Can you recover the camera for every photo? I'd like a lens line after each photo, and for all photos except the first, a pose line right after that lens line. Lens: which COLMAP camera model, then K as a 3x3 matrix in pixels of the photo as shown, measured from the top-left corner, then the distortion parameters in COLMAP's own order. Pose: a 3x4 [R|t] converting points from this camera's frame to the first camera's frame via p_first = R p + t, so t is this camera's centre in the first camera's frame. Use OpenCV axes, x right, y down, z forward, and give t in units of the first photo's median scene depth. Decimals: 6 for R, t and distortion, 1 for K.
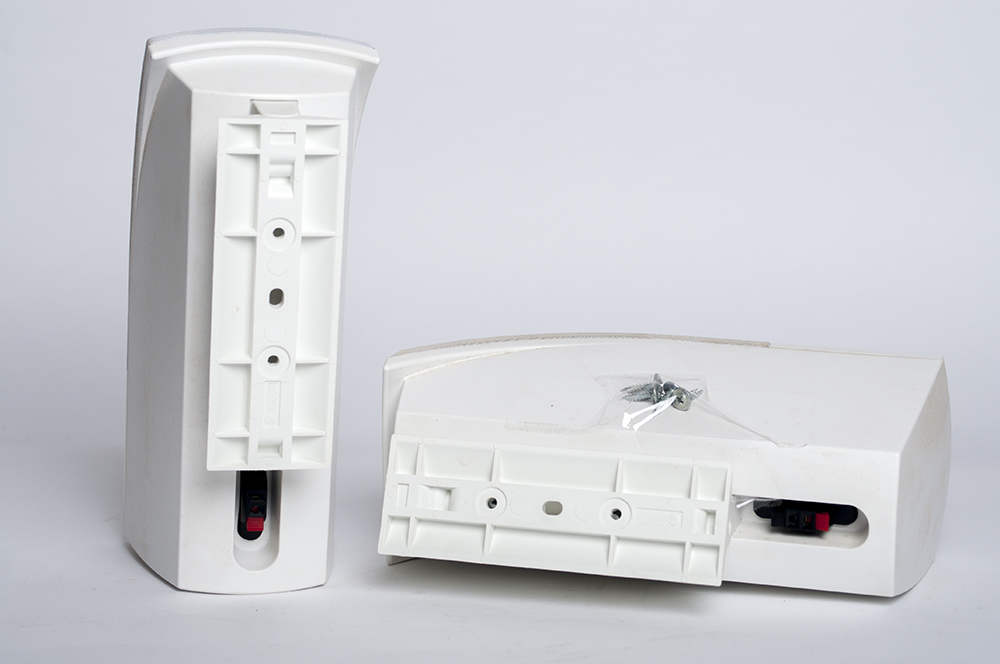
lens RADIAL K [[2588.8, 0, 499.8], [0, 2588.8, 332.2], [0, 0, 1]] dist [0.285377, 0.000000]
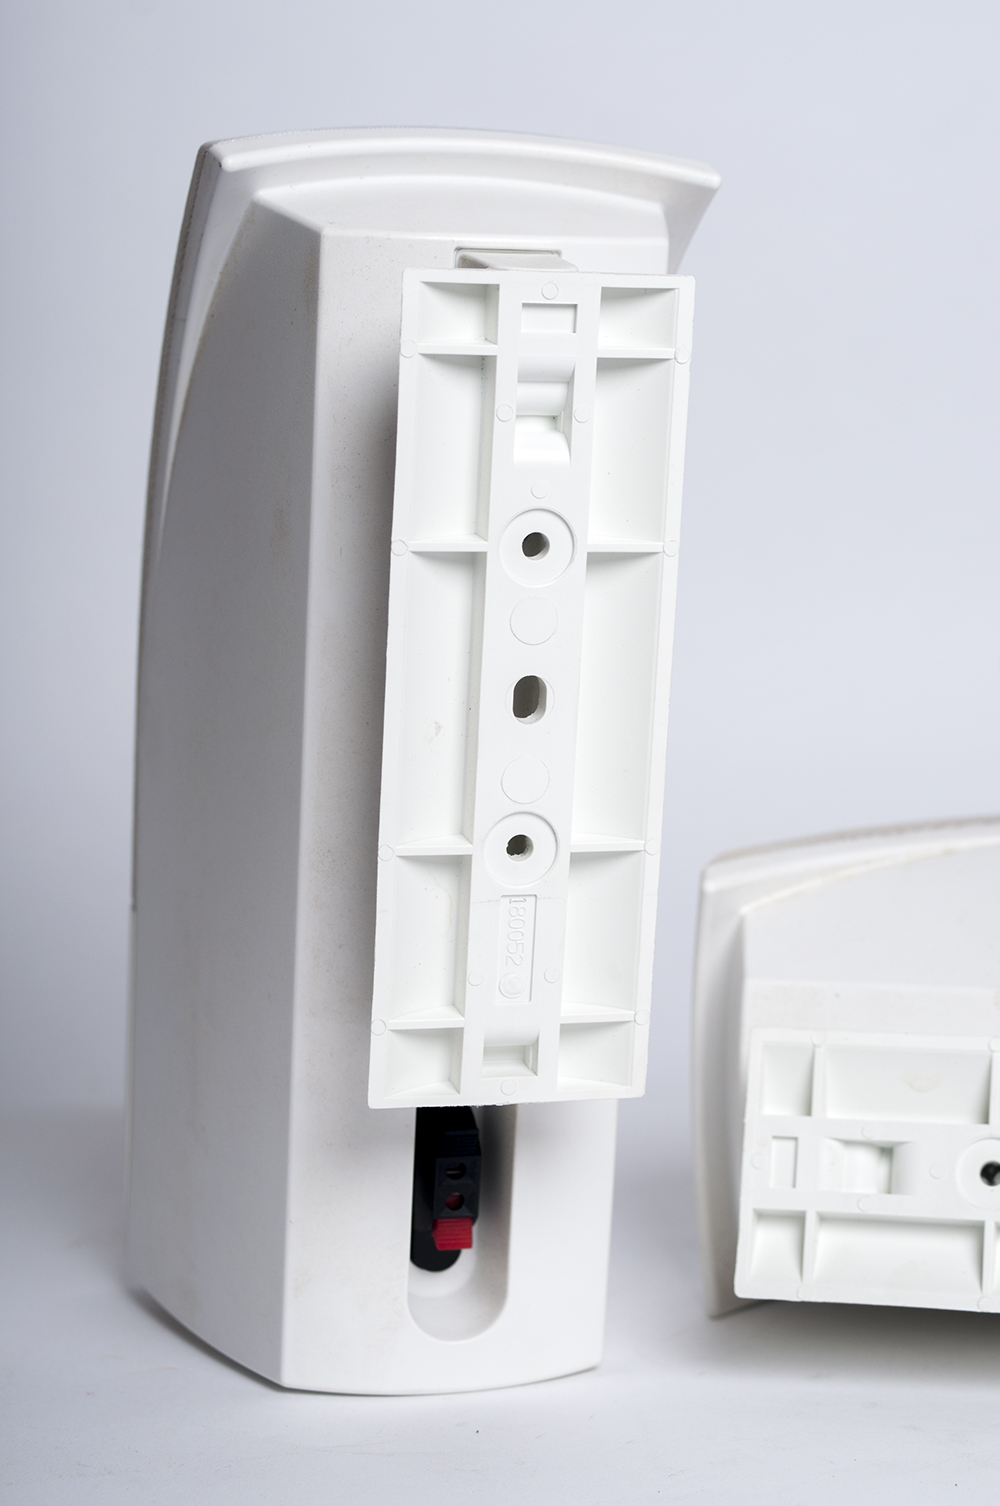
lens RADIAL K [[3522.5, 0, 499.4], [0, 3522.5, 752.1], [0, 0, 1]] dist [0.173476, 0.000000]
pose [[0.999389, -0.022901, 0.026401, -0.102823], [0.024660, 0.997355, -0.068373, 0.034034], [-0.024765, 0.068982, 0.997310, 0.404034]]
